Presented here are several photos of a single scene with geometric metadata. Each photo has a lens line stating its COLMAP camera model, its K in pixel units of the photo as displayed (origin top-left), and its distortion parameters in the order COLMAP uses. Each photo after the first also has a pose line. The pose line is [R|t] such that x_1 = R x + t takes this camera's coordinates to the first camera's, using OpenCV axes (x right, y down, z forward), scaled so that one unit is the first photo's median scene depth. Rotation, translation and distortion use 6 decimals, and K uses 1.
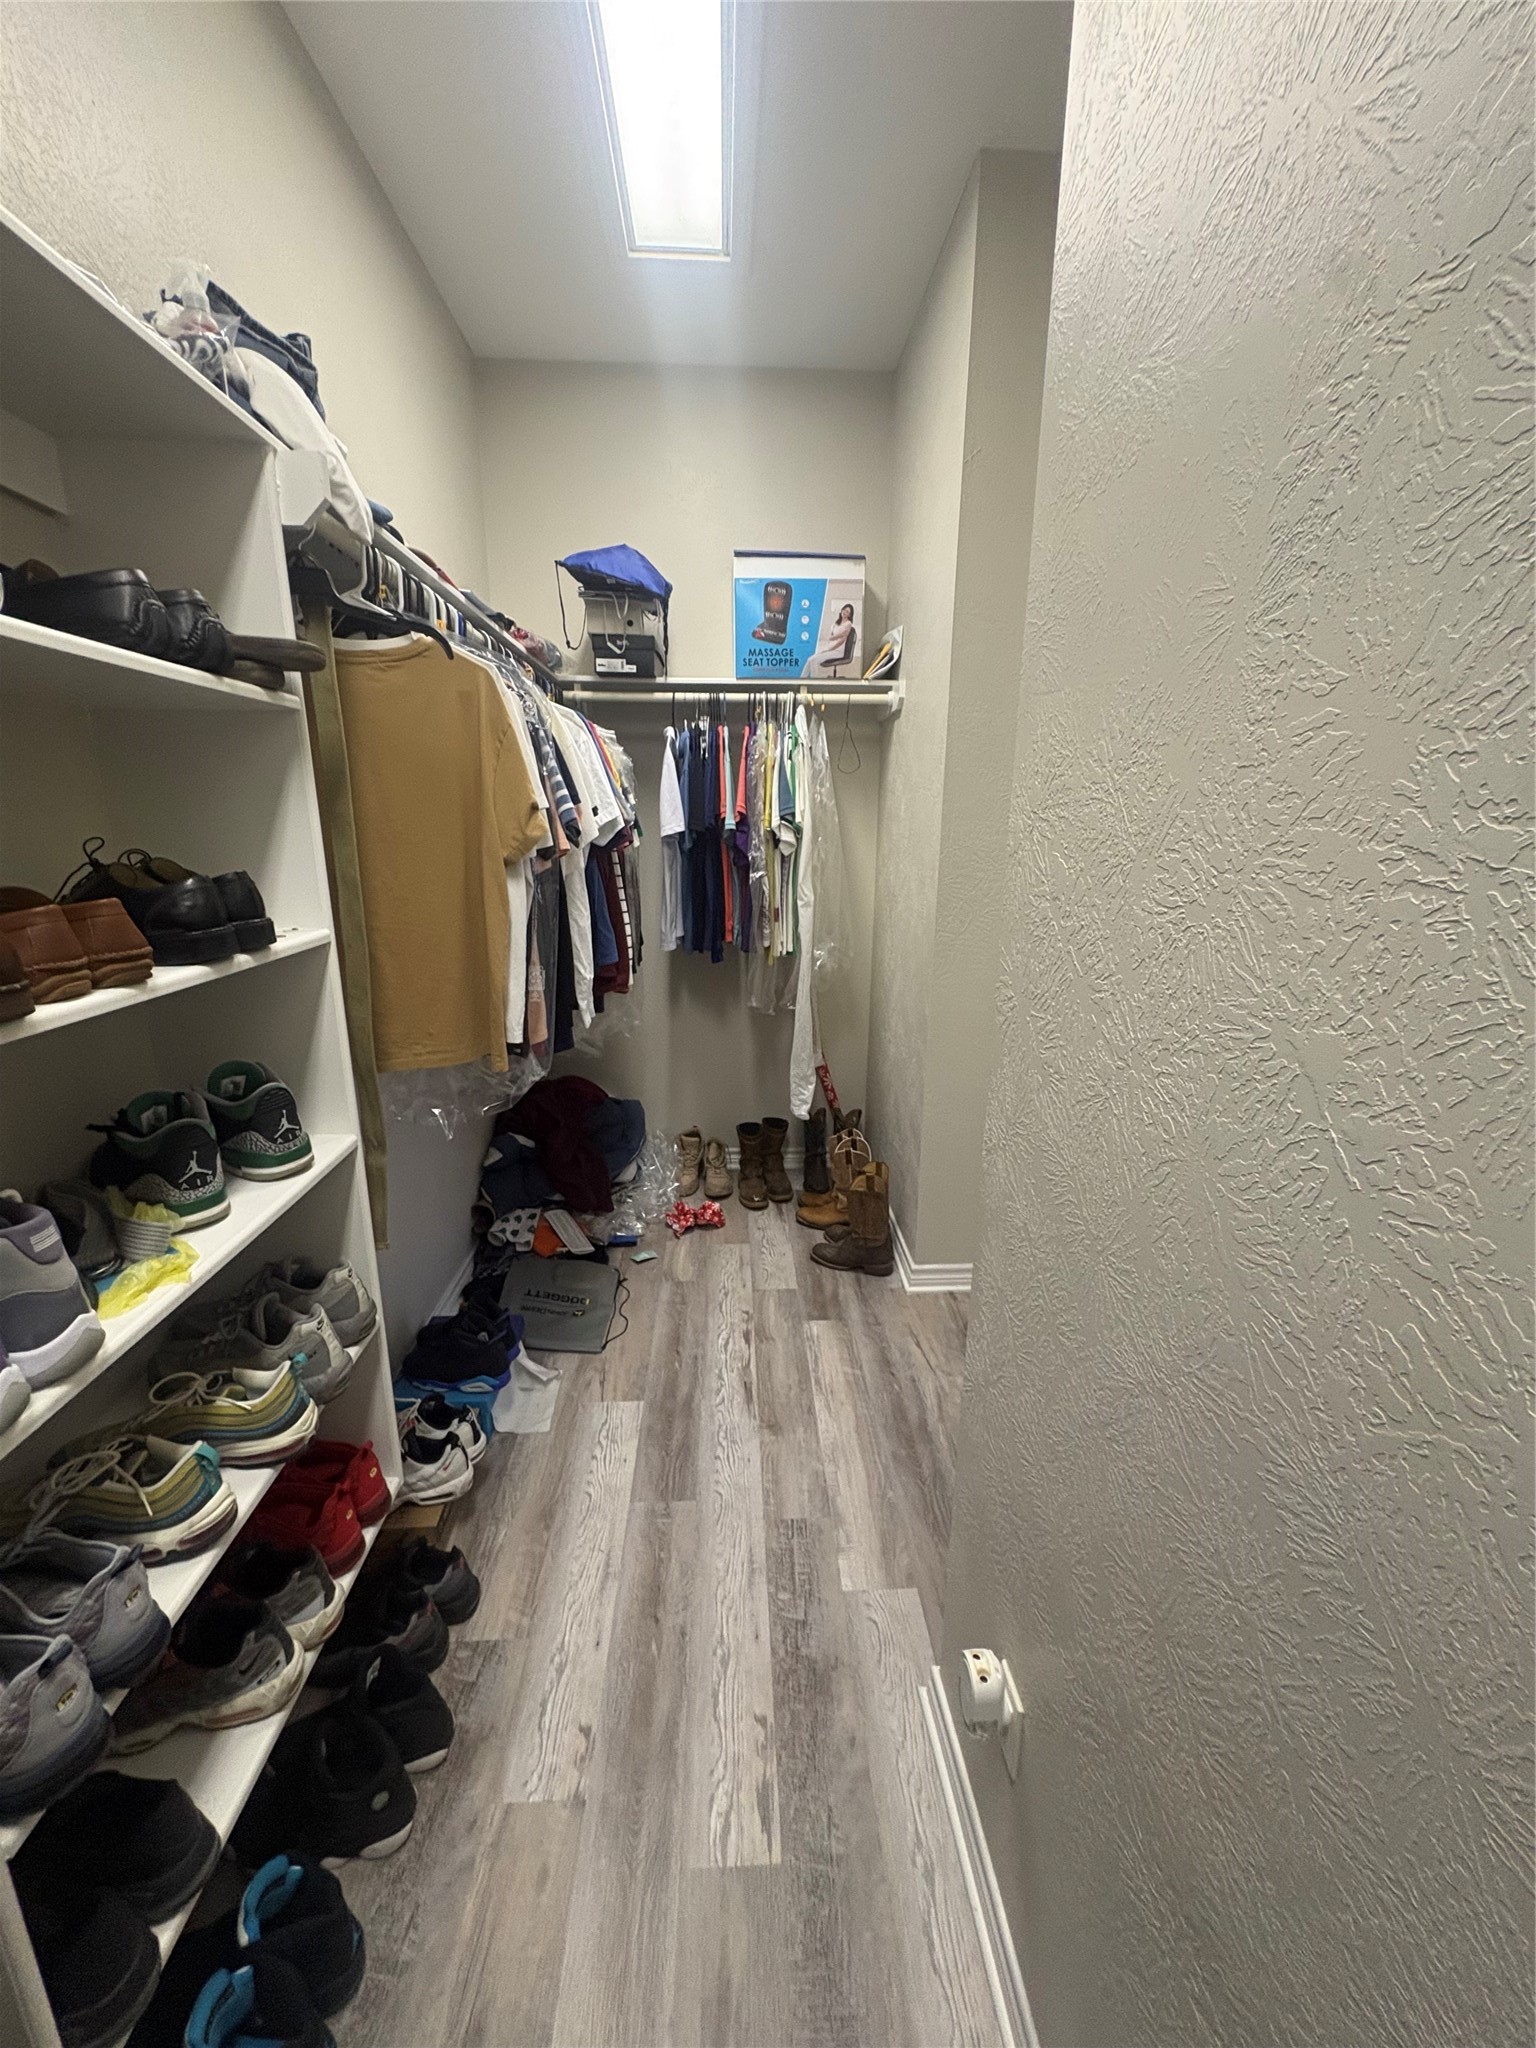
lens RADIAL K [[833.9, 0, 768.0], [0, 833.9, 1024.0], [0, 0, 1]] dist [0.013977, -0.000014]
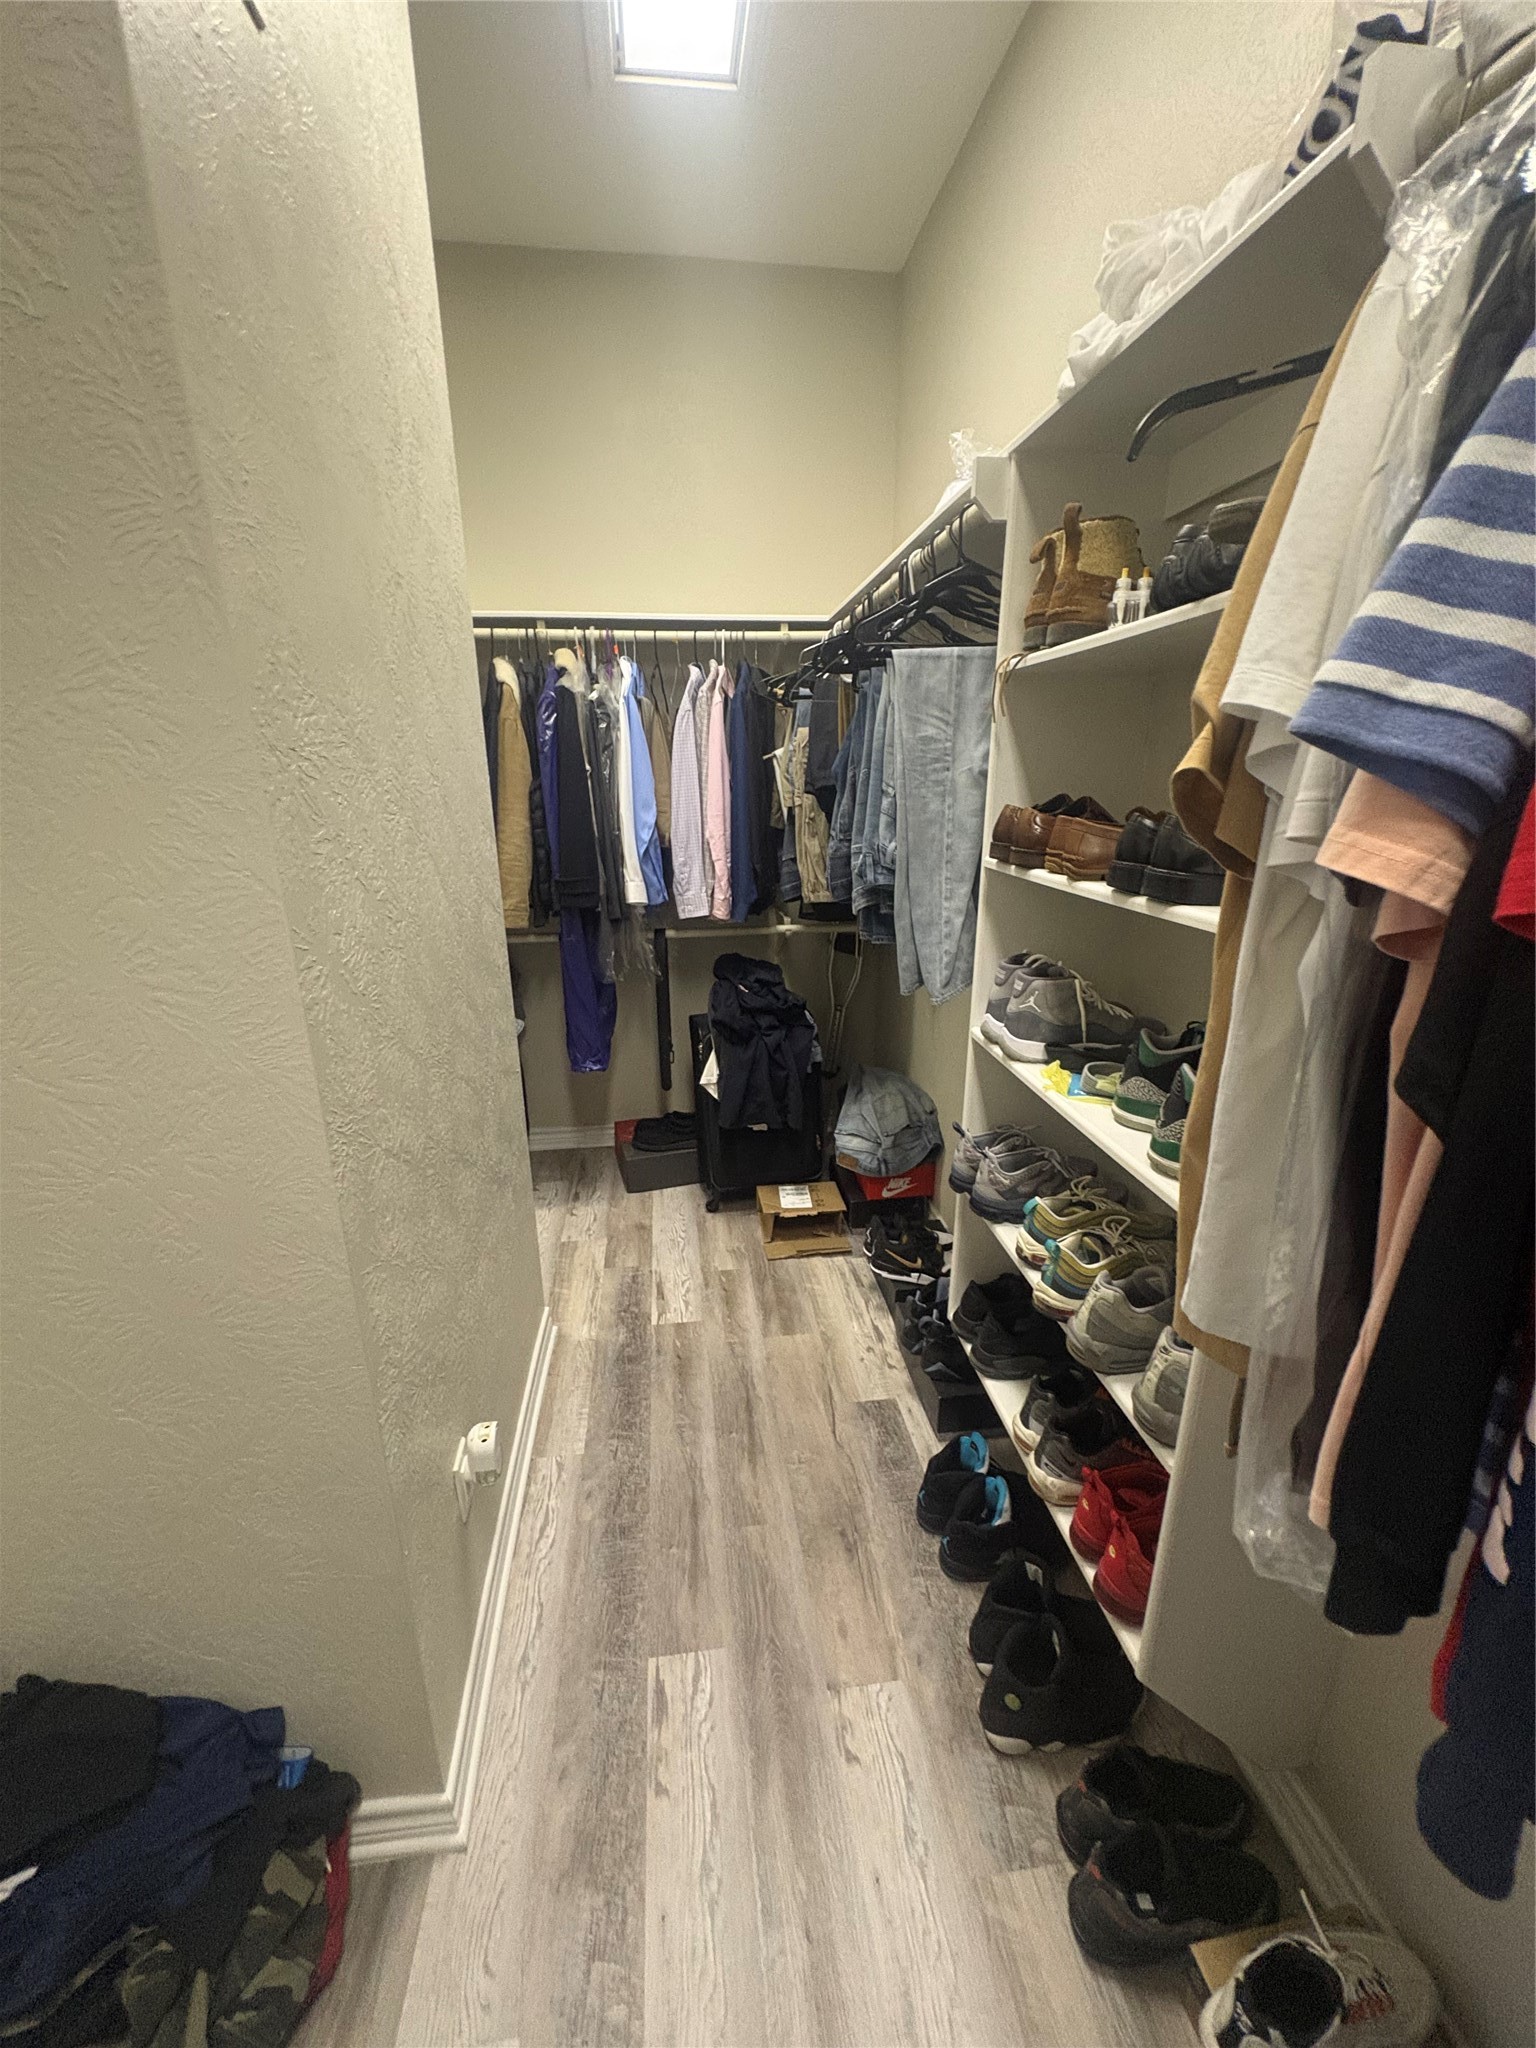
lens RADIAL K [[814.8, 0, 768.0], [0, 814.8, 1024.0], [0, 0, 1]] dist [-0.001804, -0.000061]
pose [[-0.996795, 0.015648, -0.078458, -0.069229], [-0.026276, 0.862249, 0.505802, -0.324954], [0.075565, 0.506243, -0.859074, 1.403033]]
